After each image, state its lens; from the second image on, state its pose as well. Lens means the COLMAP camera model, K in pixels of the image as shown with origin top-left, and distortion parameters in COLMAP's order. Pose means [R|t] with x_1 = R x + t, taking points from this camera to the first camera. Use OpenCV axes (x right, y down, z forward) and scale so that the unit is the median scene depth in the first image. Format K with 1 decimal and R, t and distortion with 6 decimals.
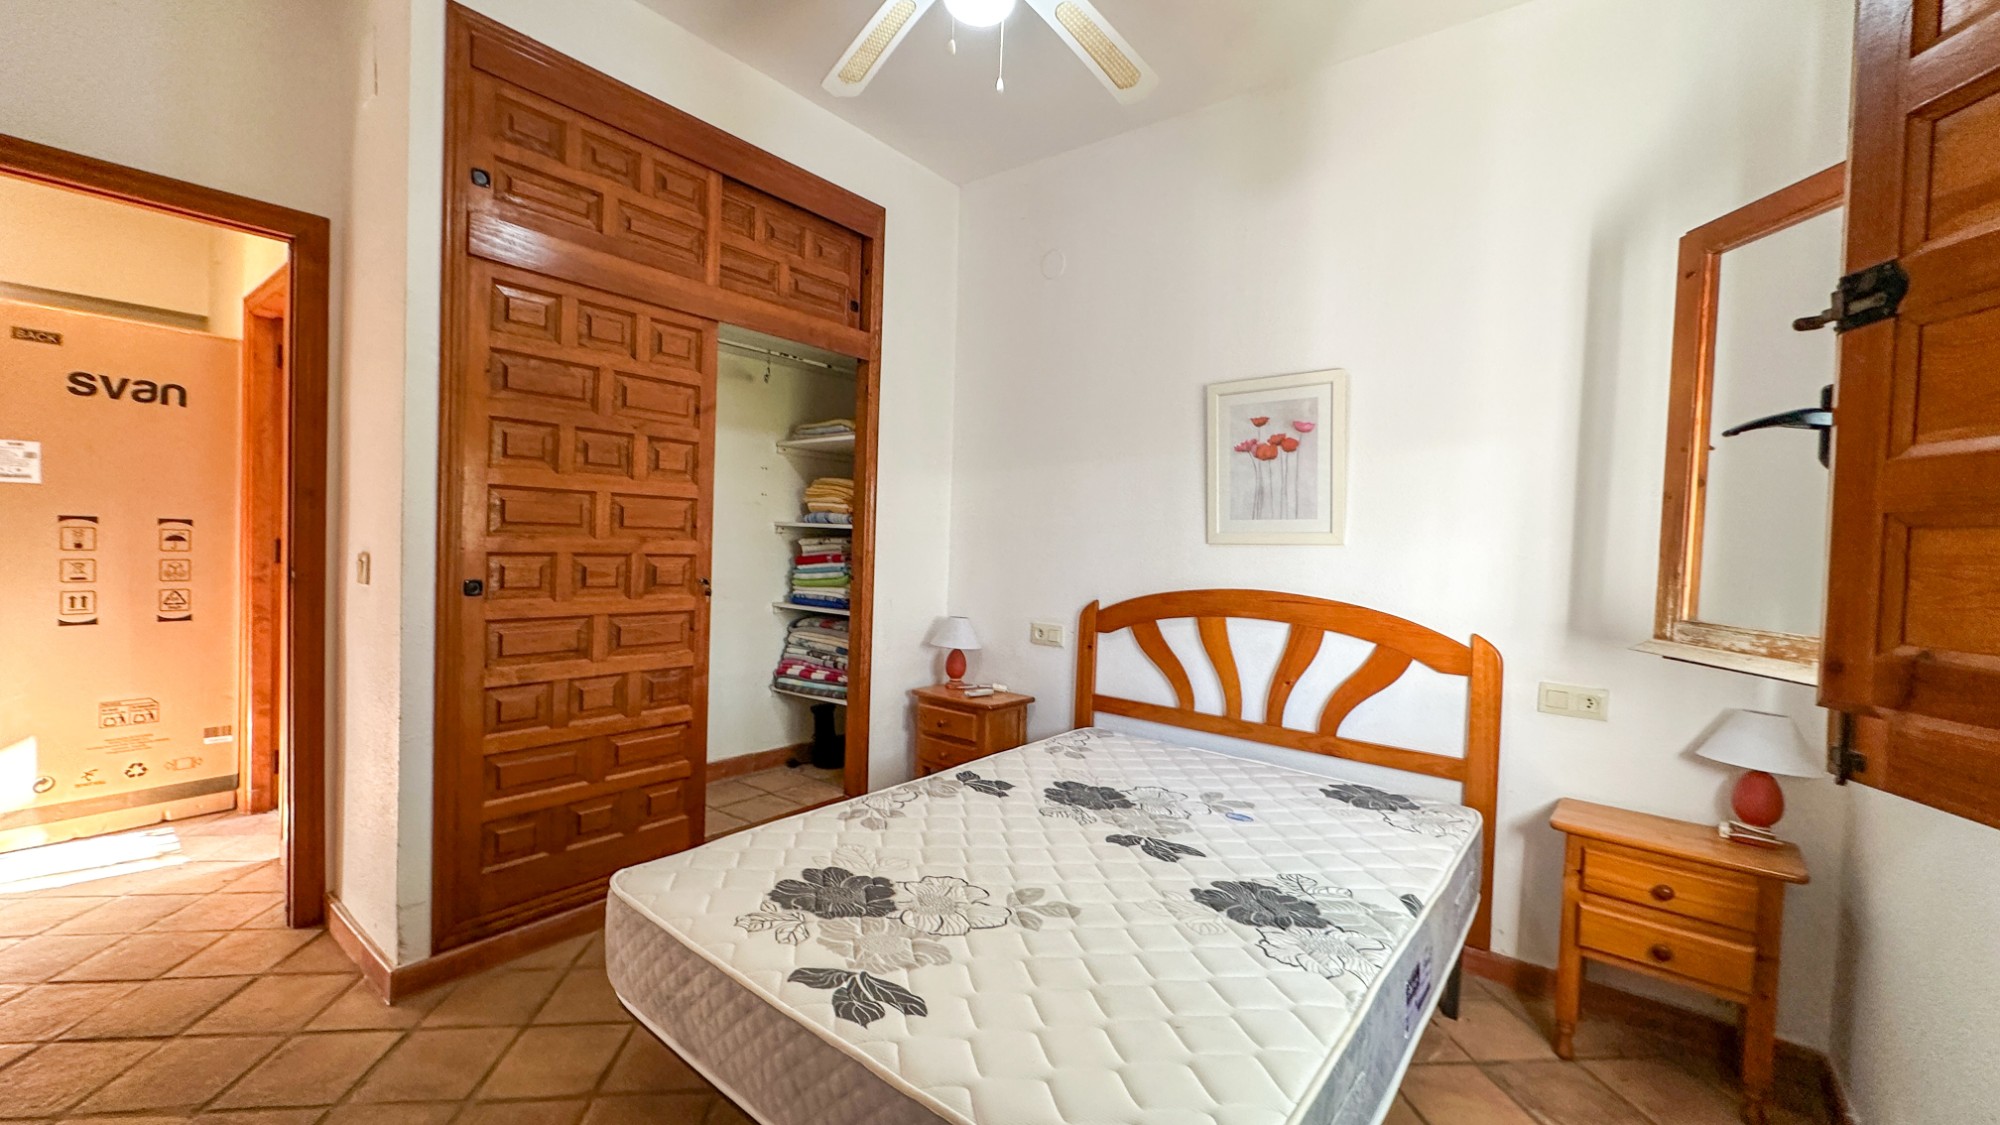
lens RADIAL K [[795.8, 0, 1000.3], [0, 795.8, 558.4], [0, 0, 1]] dist [-0.000381, 0.000519]
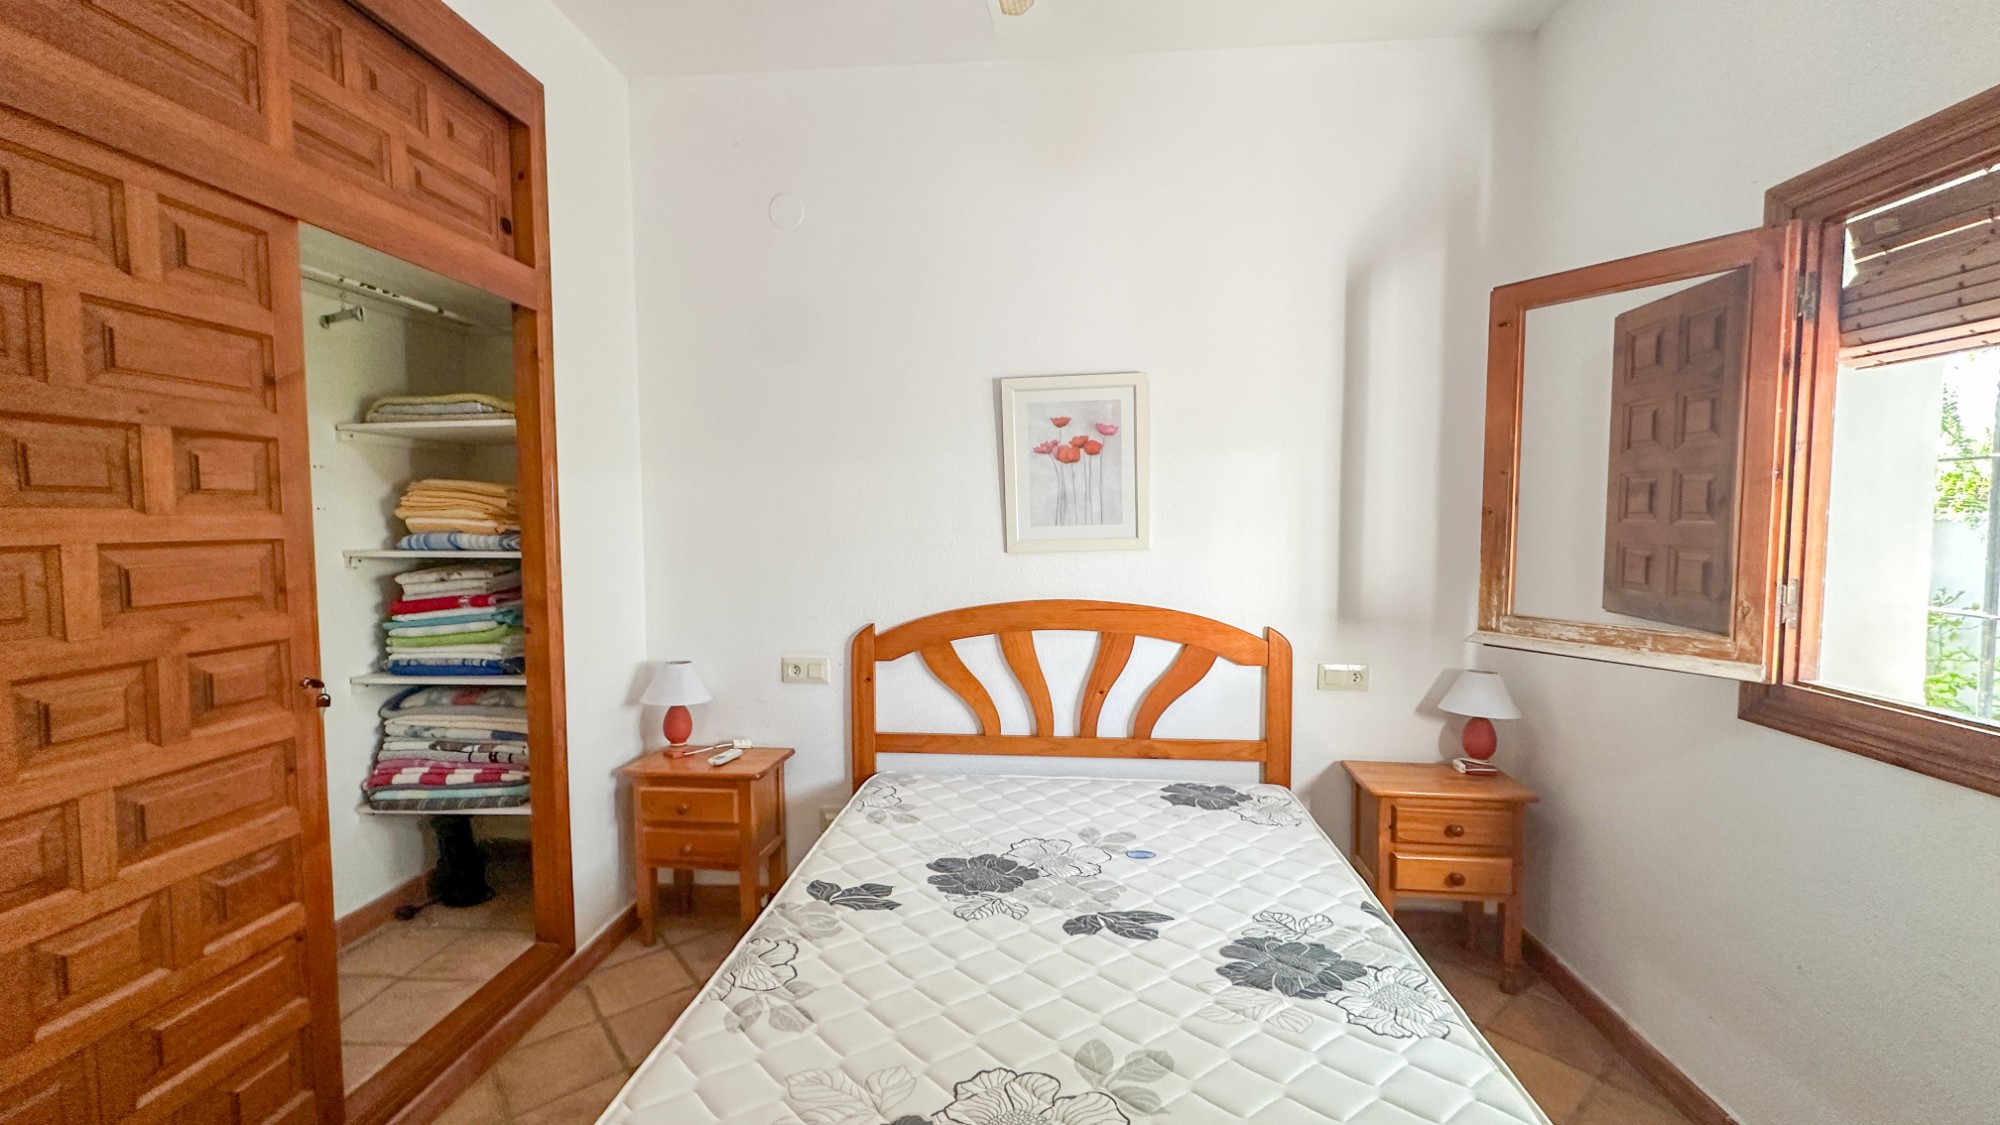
lens RADIAL K [[795.0, 0, 1002.0], [0, 795.0, 558.0], [0, 0, 1]] dist [-0.001852, 0.000378]
pose [[0.832958, -0.070048, 0.548884, -0.286365], [0.048287, 0.997372, 0.054005, -0.072244], [-0.551225, -0.018480, 0.834152, 0.275513]]
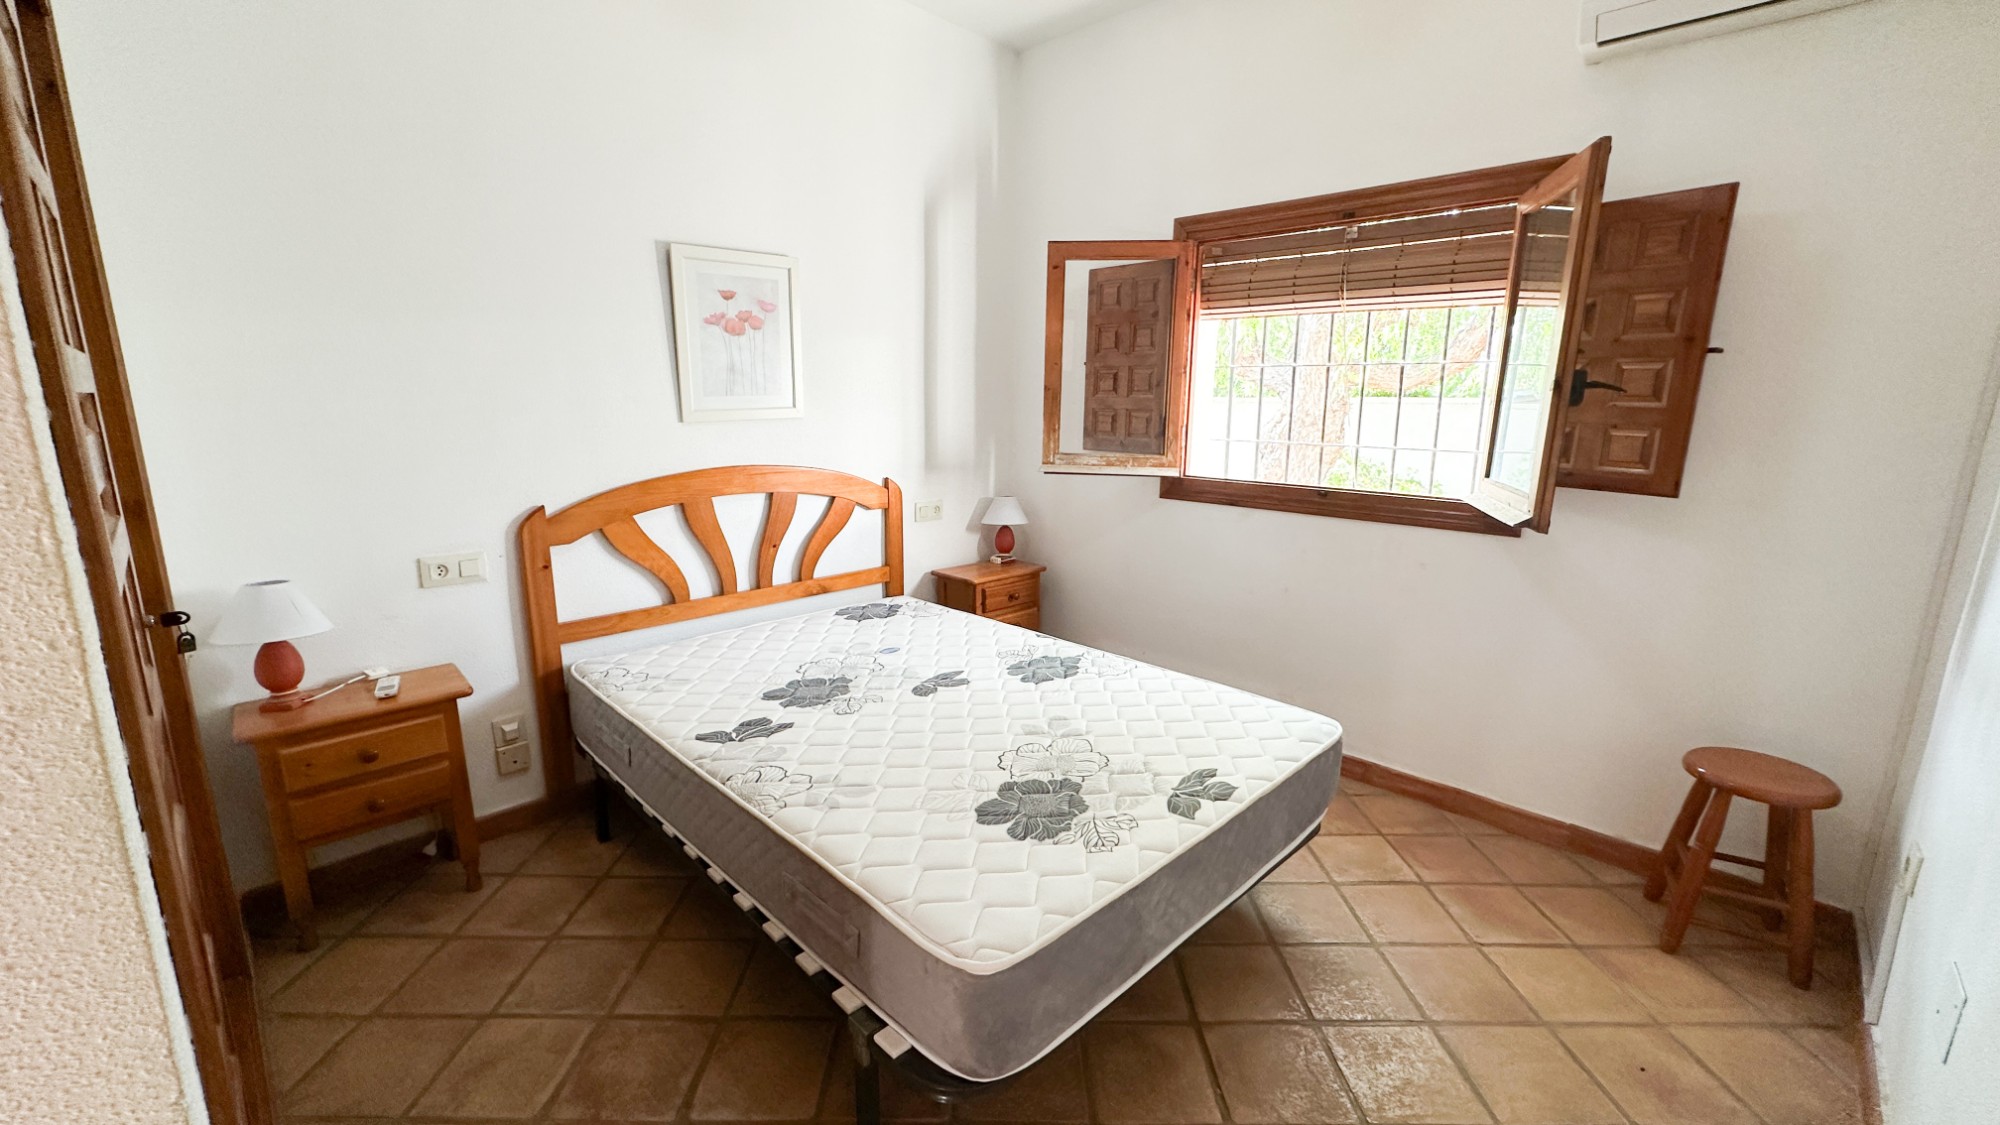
lens RADIAL K [[795.8, 0, 1000.3], [0, 795.8, 558.4], [0, 0, 1]] dist [-0.000381, 0.000519]
pose [[0.104679, -0.233186, 0.966782, -0.737722], [0.019336, 0.972416, 0.232451, -0.084764], [-0.994318, -0.005639, 0.106301, 0.613230]]
